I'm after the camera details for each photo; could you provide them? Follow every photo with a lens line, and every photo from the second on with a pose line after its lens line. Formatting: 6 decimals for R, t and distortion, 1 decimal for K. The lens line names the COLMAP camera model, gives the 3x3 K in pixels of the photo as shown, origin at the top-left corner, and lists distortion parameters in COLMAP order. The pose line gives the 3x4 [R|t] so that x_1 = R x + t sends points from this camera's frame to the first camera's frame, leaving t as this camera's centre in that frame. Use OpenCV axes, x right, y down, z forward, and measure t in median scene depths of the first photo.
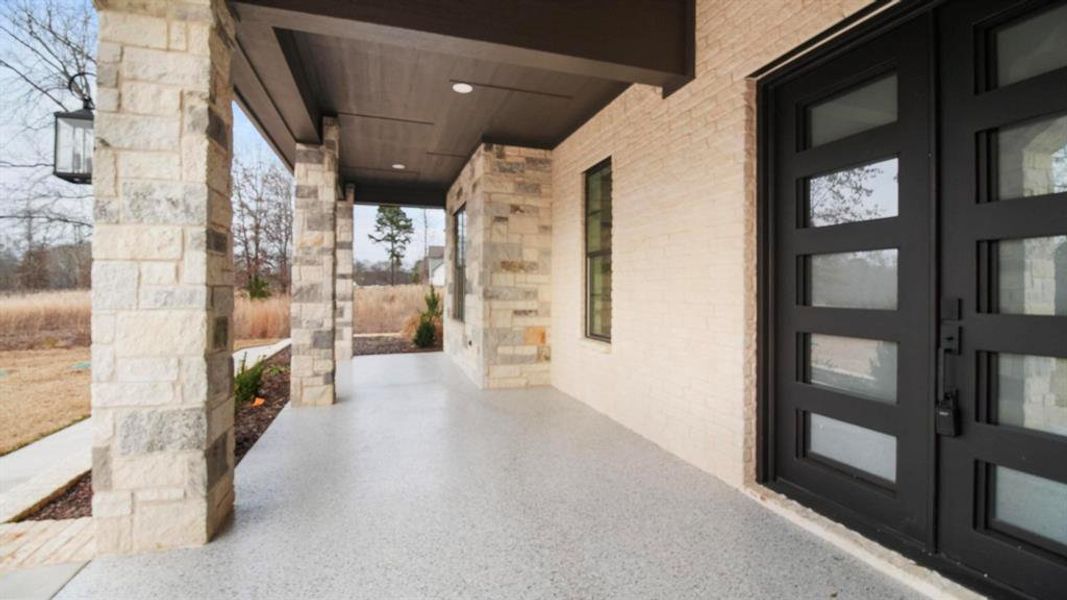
lens RADIAL K [[484.2, 0, 532.3], [0, 484.2, 289.0], [0, 0, 1]] dist [-0.003146, -0.000517]
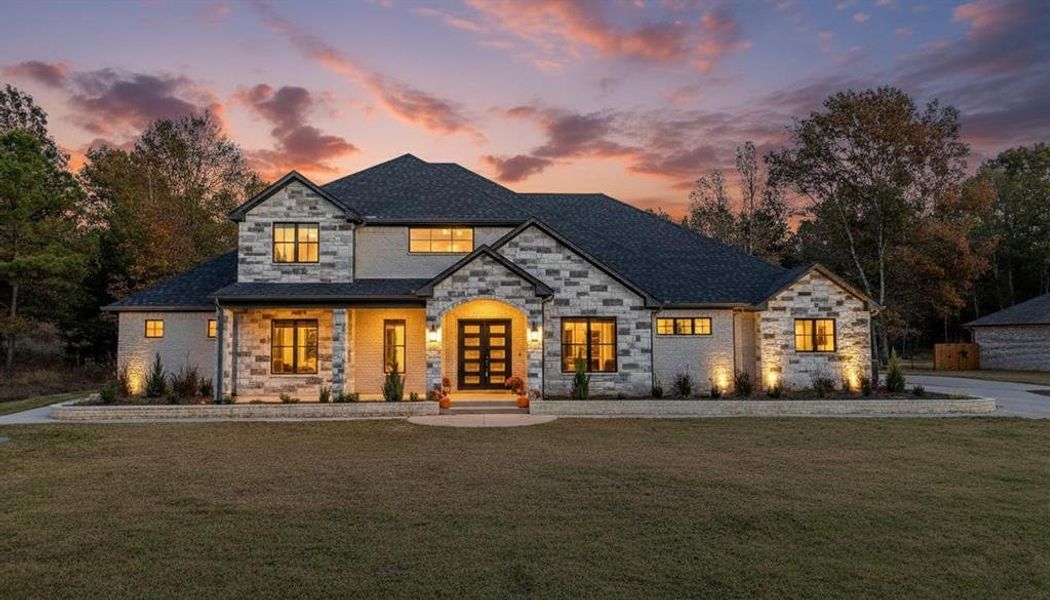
lens RADIAL K [[758.1, 0, 521.0], [0, 758.1, 281.0], [0, 0, 1]] dist [0.077650, -0.070357]
pose [[0.263261, 0.067667, 0.962349, -8.343281], [0.005587, 0.997413, -0.071661, -0.246467], [-0.964709, 0.024242, 0.262202, -2.161316]]
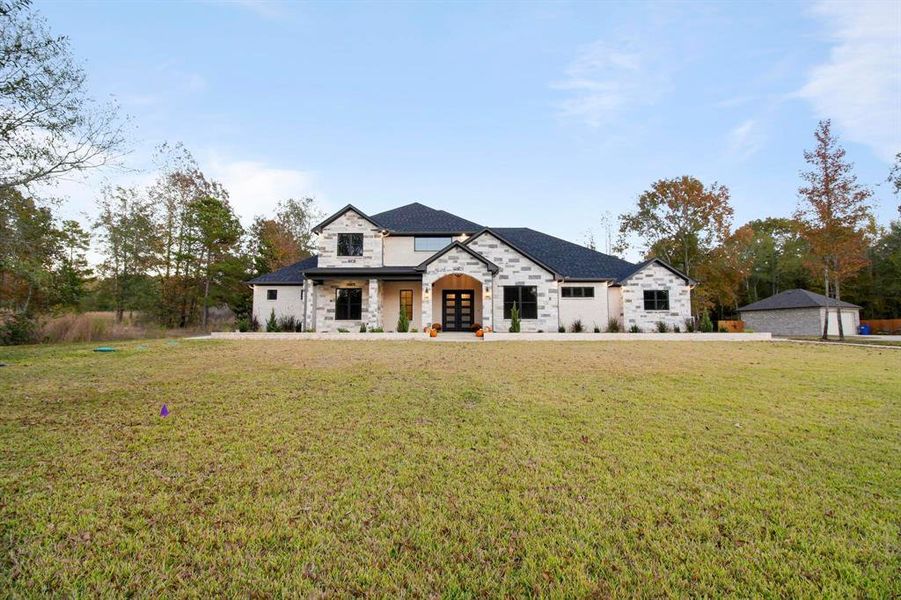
lens RADIAL K [[401.7, 0, 455.5], [0, 401.7, 286.5], [0, 0, 1]] dist [-0.004820, -0.000747]
pose [[0.326897, 0.100289, 0.939724, -7.368759], [-0.001560, 0.994409, -0.105583, 0.366036], [-0.945059, 0.033049, 0.325226, -1.955904]]
